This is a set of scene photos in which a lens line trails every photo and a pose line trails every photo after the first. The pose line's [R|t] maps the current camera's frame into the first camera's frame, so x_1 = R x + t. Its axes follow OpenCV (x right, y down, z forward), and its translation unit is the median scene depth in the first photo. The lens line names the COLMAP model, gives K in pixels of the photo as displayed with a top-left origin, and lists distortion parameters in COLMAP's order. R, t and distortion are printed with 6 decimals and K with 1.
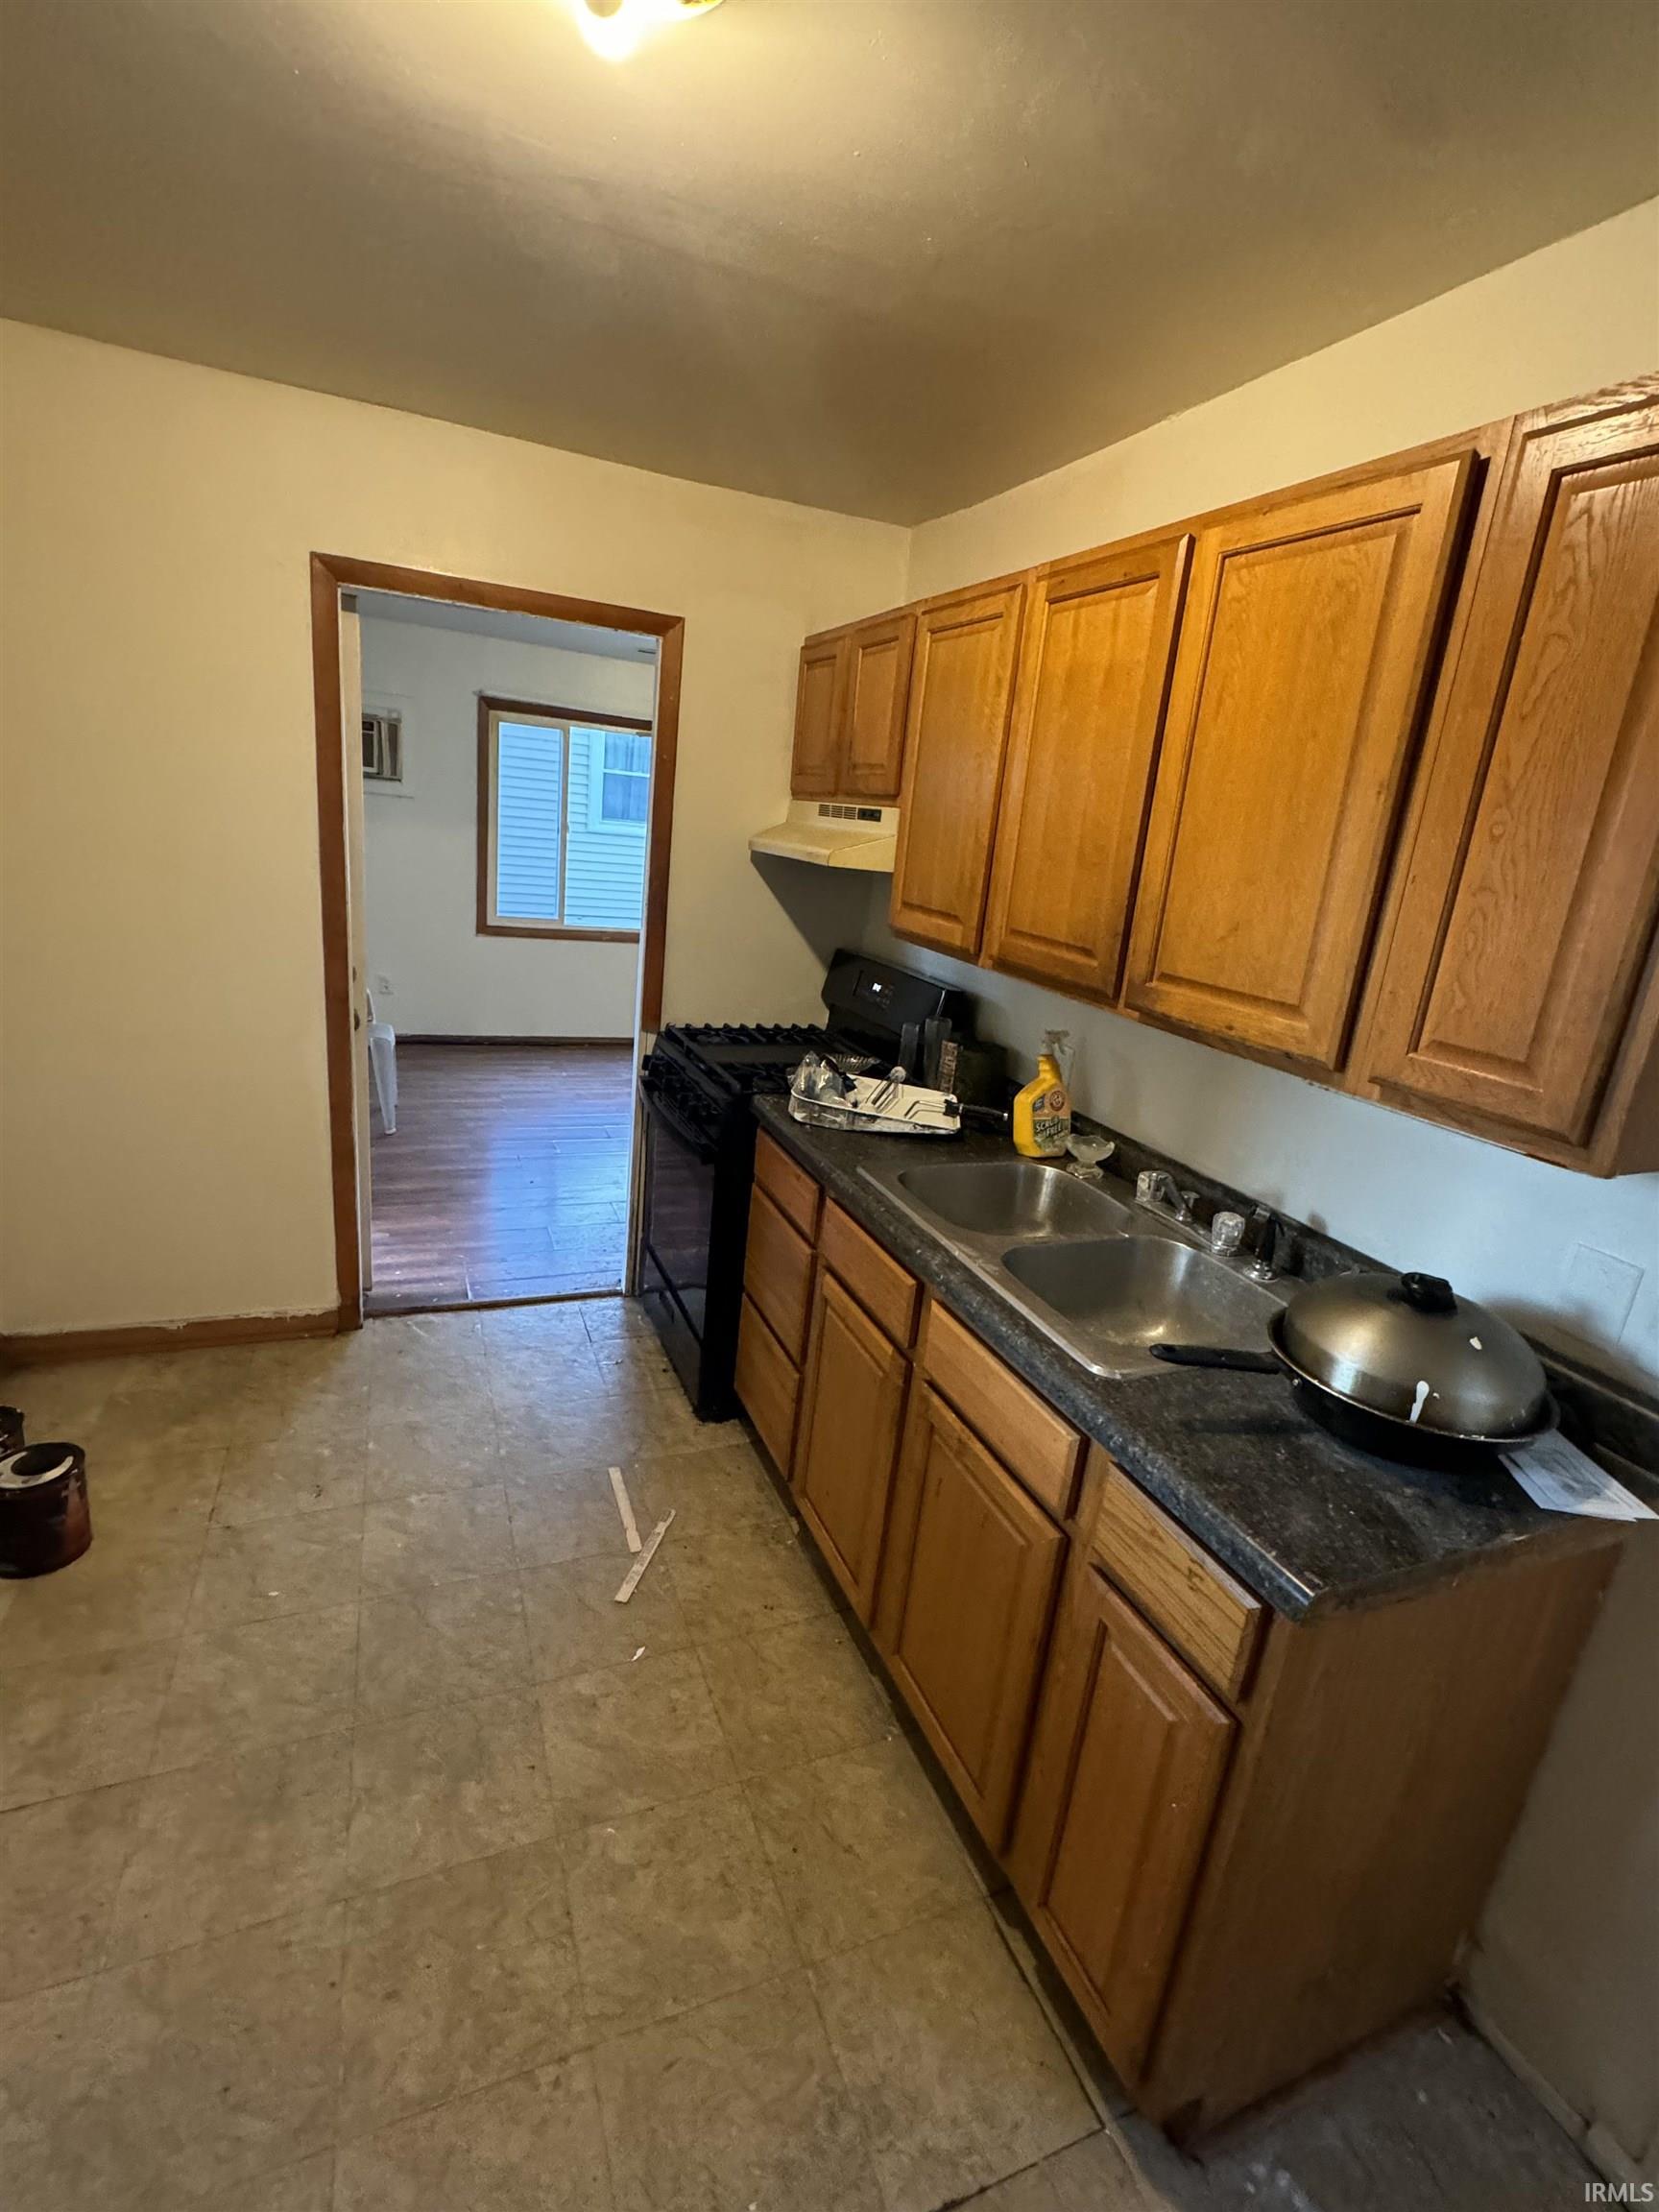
lens RADIAL K [[1015.4, 0, 829.5], [0, 1015.4, 1106.0], [0, 0, 1]] dist [-0.003486, -0.000445]
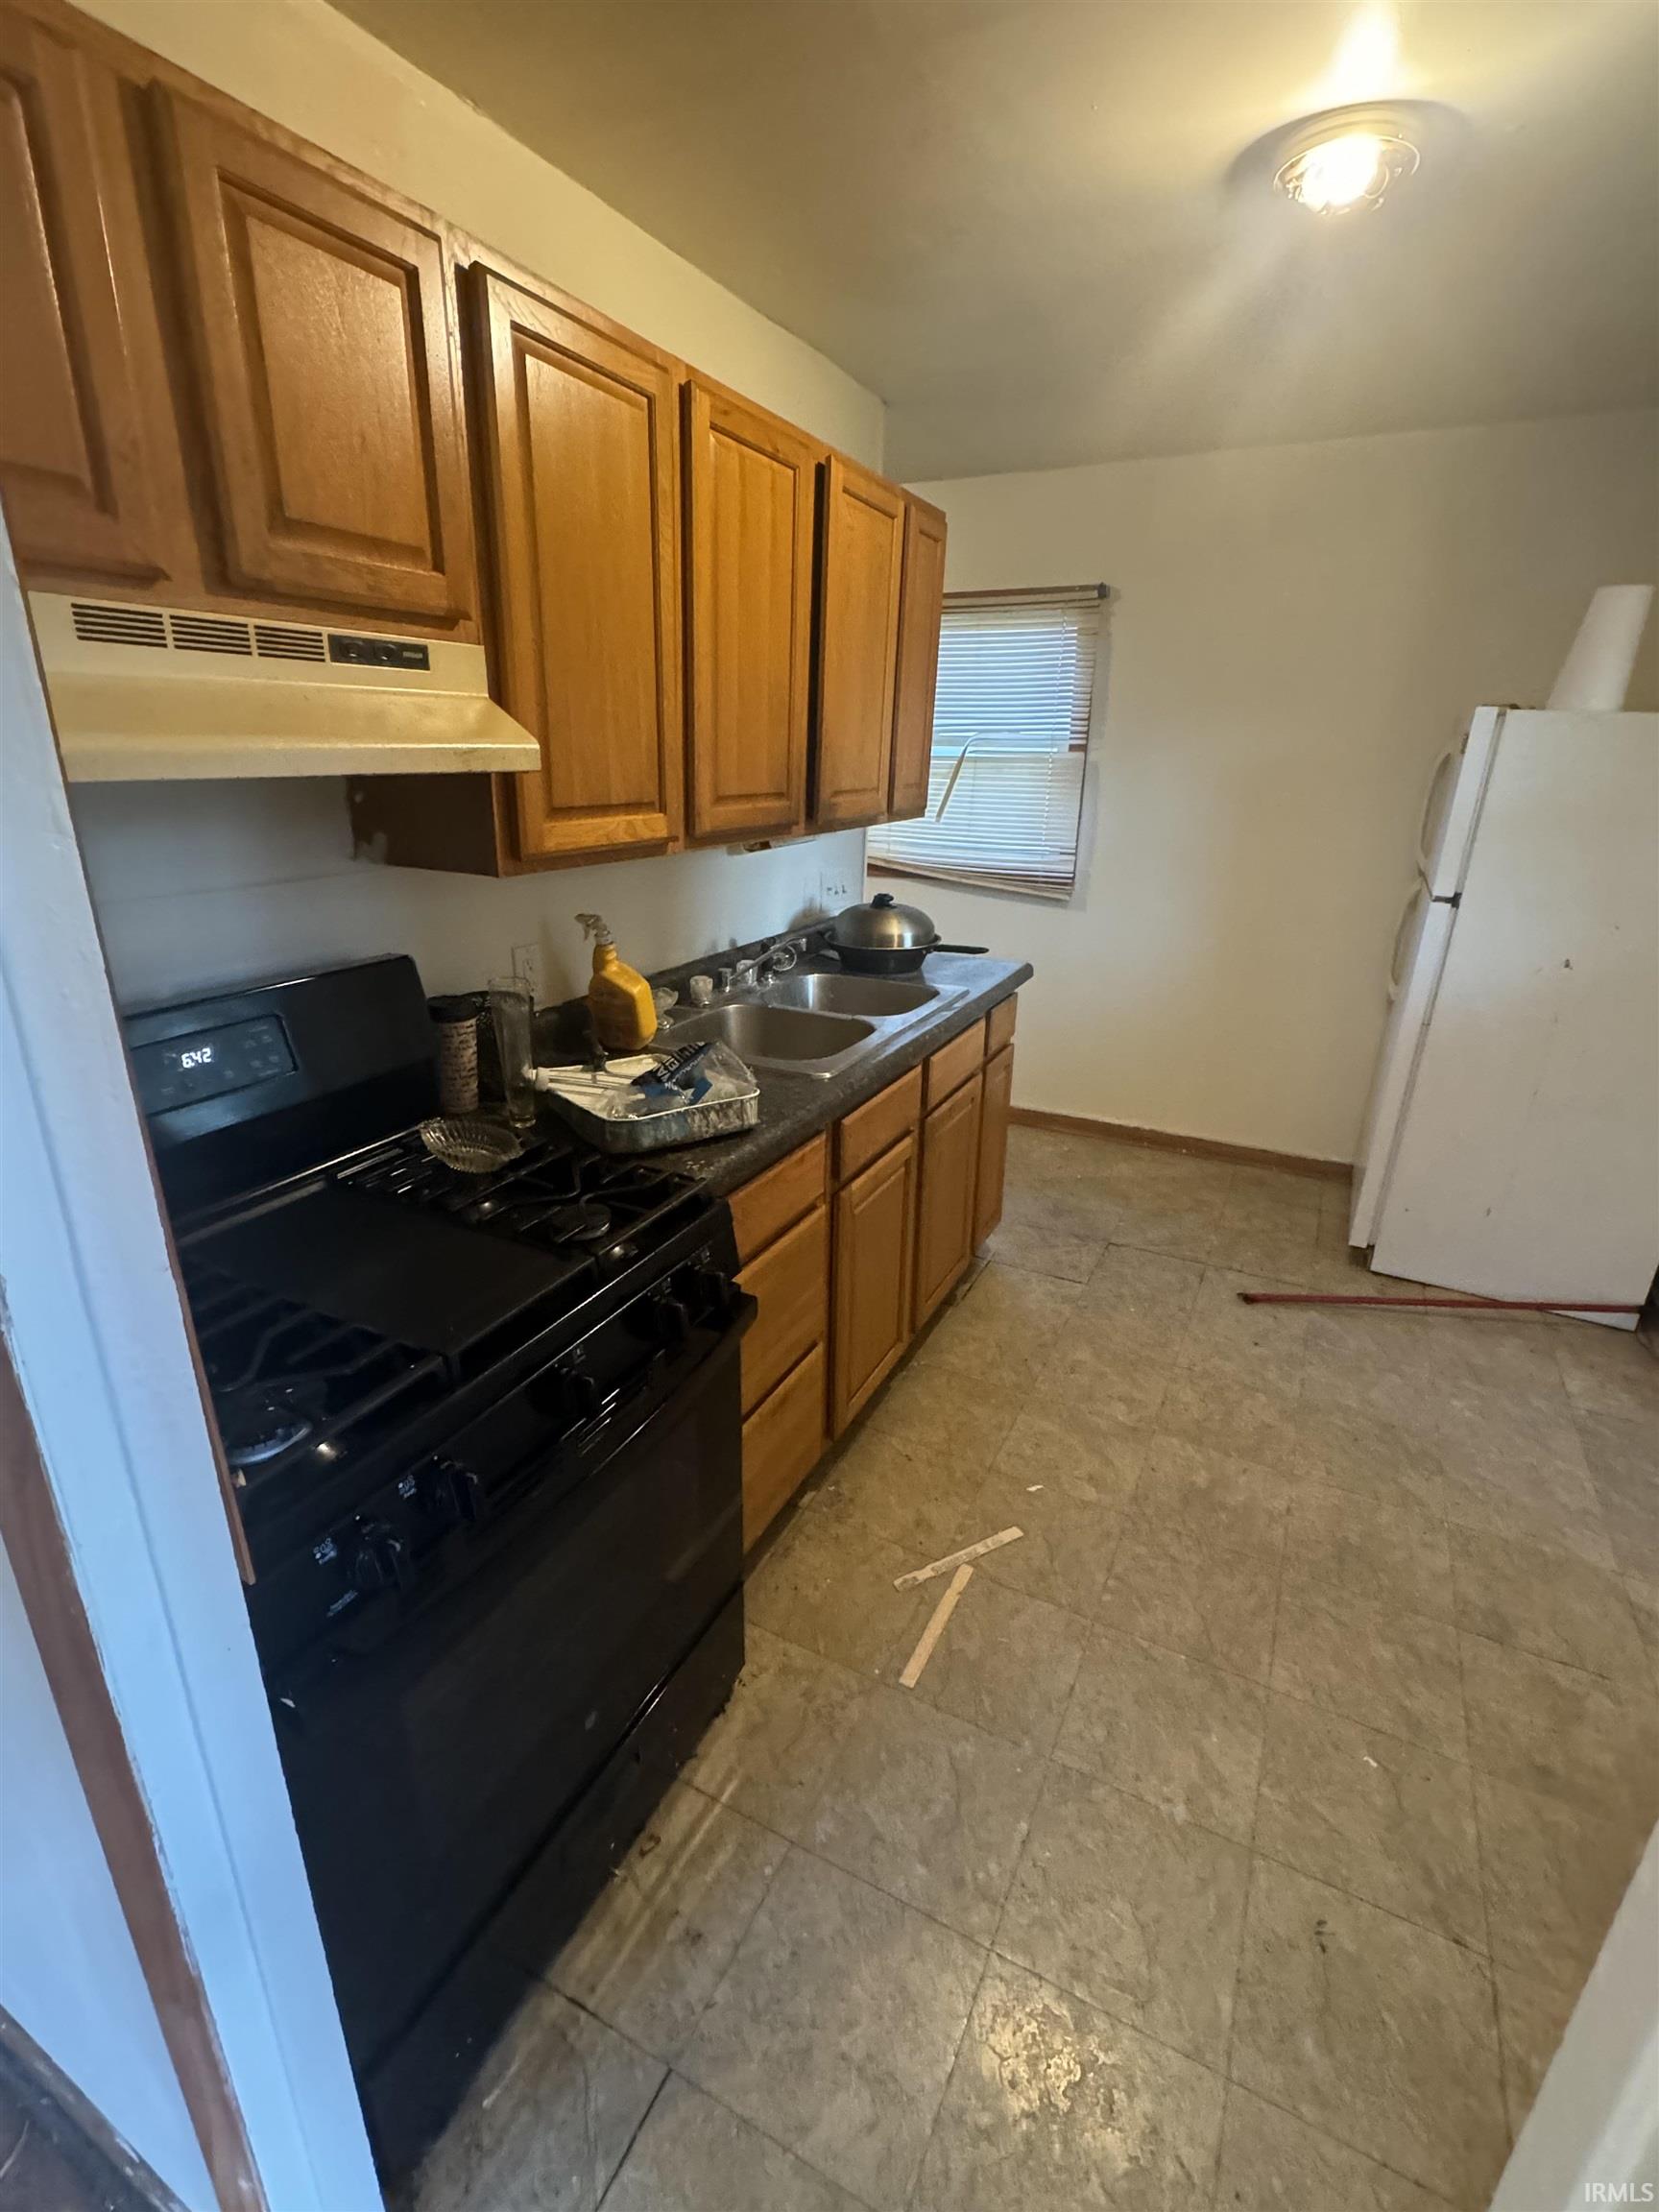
lens RADIAL K [[1015.4, 0, 829.5], [0, 1015.4, 1106.0], [0, 0, 1]] dist [-0.003486, -0.000445]
pose [[-0.654264, -0.363651, 0.663097, -0.552231], [0.118129, 0.816899, 0.564554, -0.408349], [-0.746984, 0.447698, -0.491510, 1.341078]]
